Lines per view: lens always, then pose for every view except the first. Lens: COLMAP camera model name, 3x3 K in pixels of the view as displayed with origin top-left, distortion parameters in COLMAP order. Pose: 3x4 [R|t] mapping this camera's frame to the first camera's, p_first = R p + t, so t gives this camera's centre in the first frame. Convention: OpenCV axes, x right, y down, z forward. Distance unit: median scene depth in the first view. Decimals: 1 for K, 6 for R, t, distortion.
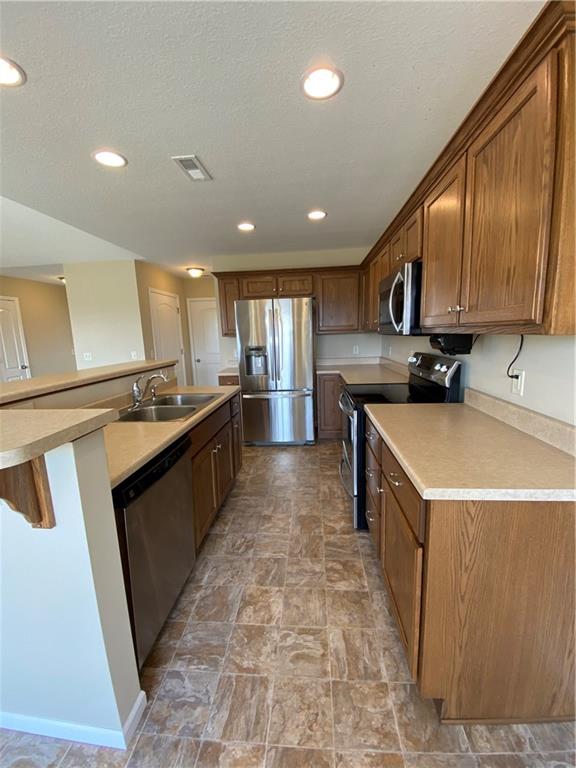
lens RADIAL K [[307.3, 0, 288.0], [0, 307.3, 384.0], [0, 0, 1]] dist [0.026452, -0.023661]
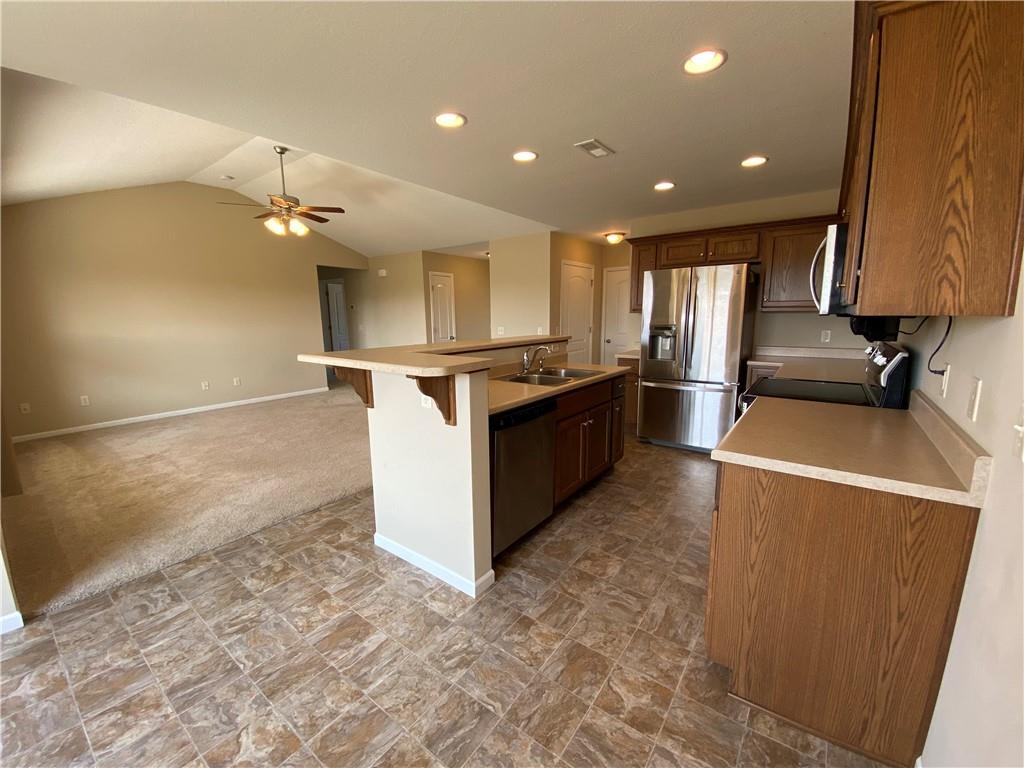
lens RADIAL K [[409.7, 0, 512.0], [0, 409.7, 384.0], [0, 0, 1]] dist [0.026452, -0.023661]
pose [[0.844451, 0.111214, -0.523960, 0.283034], [-0.102263, 0.993688, 0.046104, 0.051506], [0.525780, 0.014649, 0.850494, -0.321360]]
